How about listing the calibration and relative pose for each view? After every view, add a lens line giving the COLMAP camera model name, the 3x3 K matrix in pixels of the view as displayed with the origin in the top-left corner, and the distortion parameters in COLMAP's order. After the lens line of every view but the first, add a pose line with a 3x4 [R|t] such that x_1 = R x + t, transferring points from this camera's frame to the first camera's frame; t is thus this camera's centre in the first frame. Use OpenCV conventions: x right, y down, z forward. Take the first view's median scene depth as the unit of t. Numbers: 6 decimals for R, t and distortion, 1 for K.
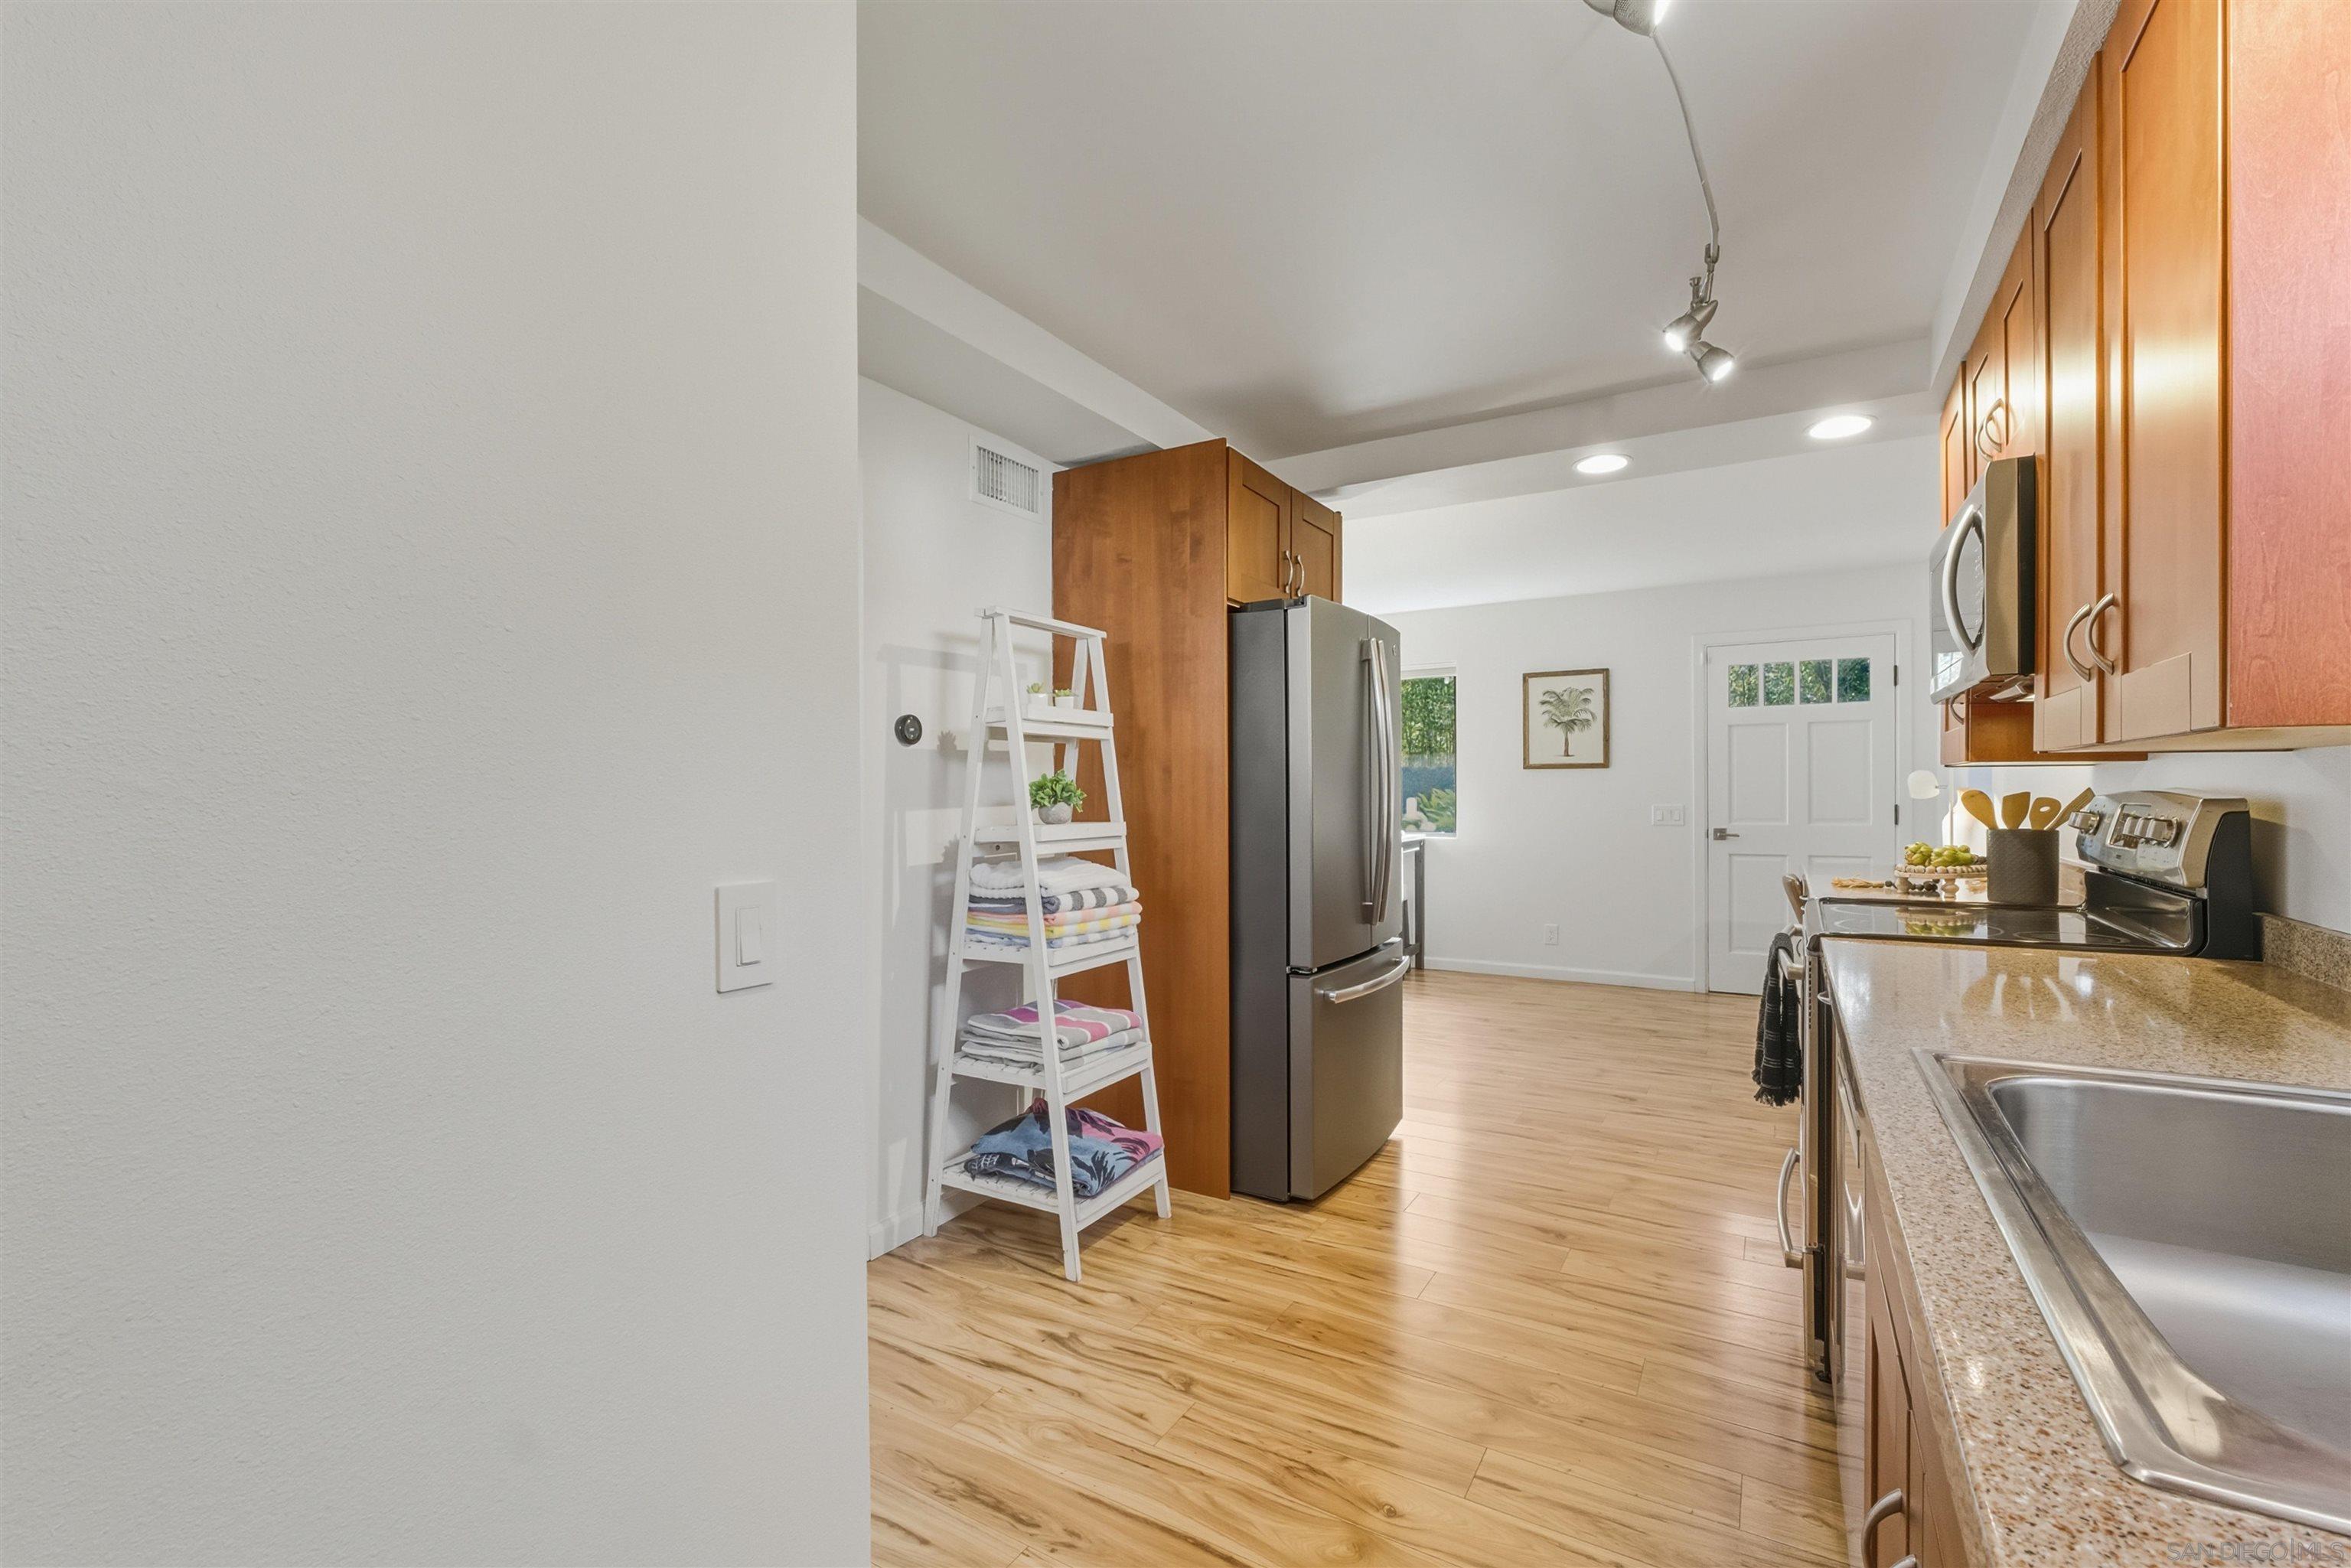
lens RADIAL K [[1019.9, 0, 1168.8], [0, 1019.9, 817.3], [0, 0, 1]] dist [-0.011661, 0.001573]
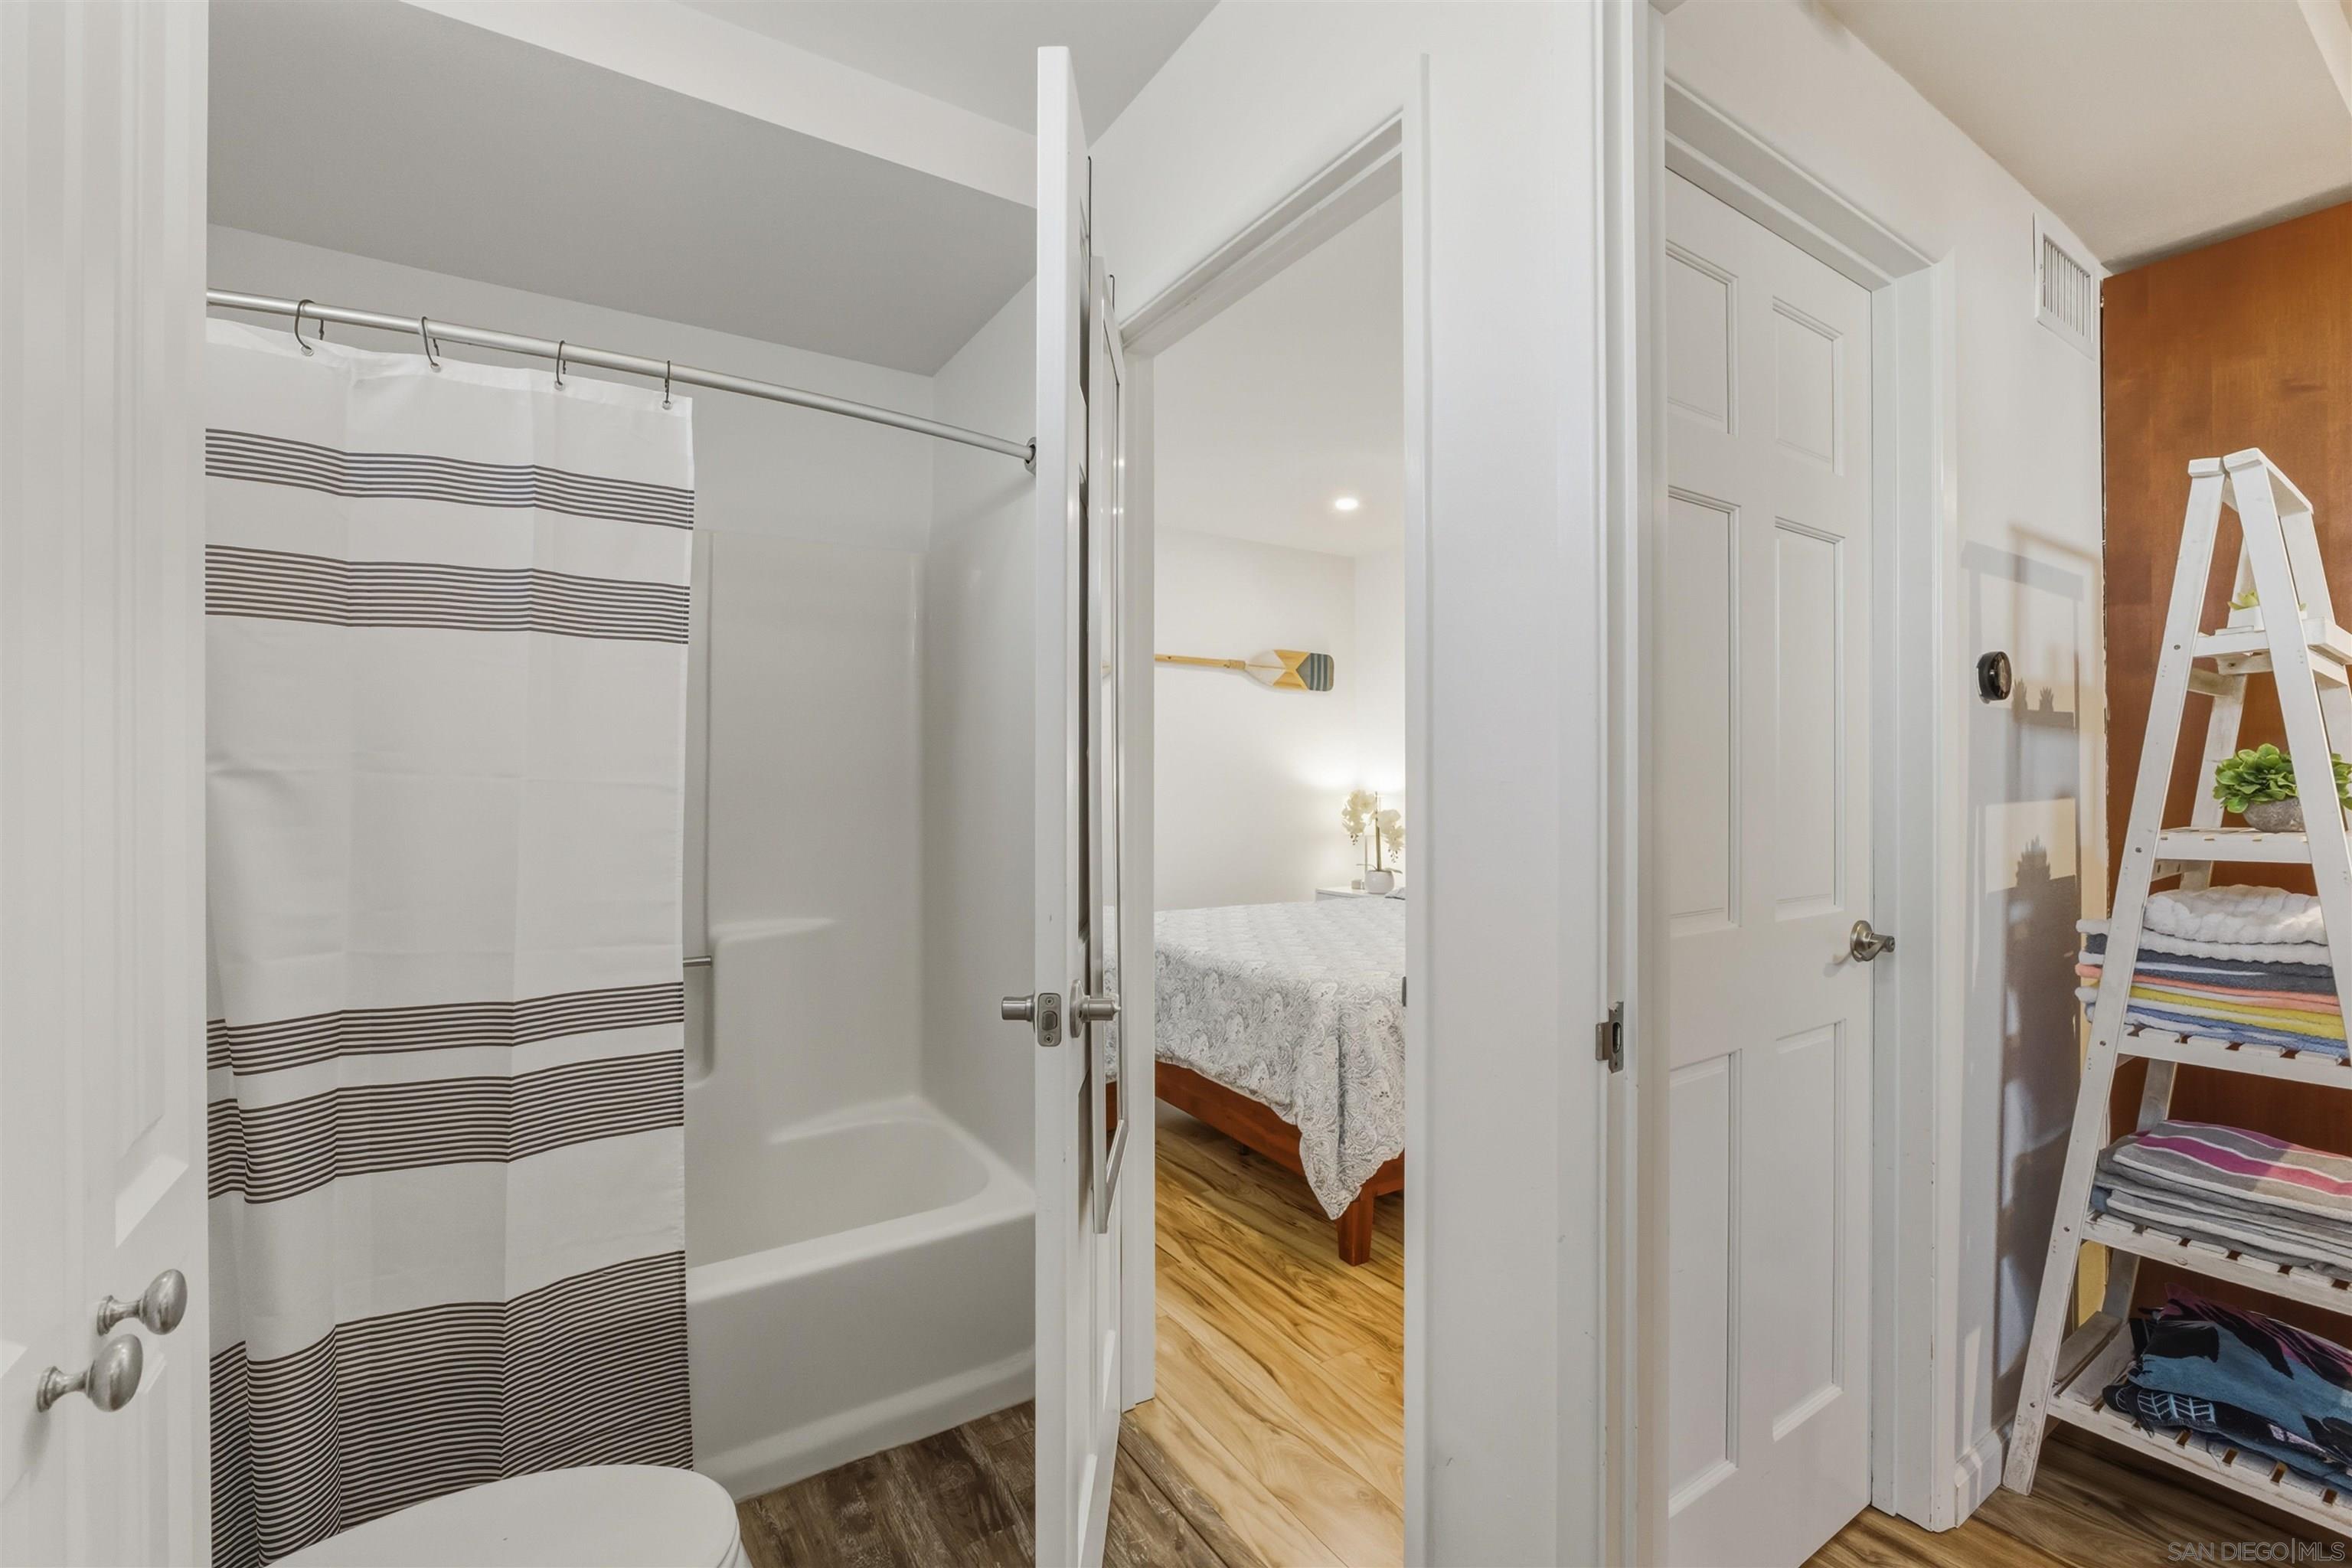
lens RADIAL K [[1020.3, 0, 1178.6], [0, 1020.3, 779.1], [0, 0, 1]] dist [-0.011661, 0.001573]
pose [[0.902384, 0.005495, -0.430899, -0.442560], [-0.014641, 0.999732, -0.017912, -0.003787], [0.430685, 0.022472, 0.902223, 0.220548]]
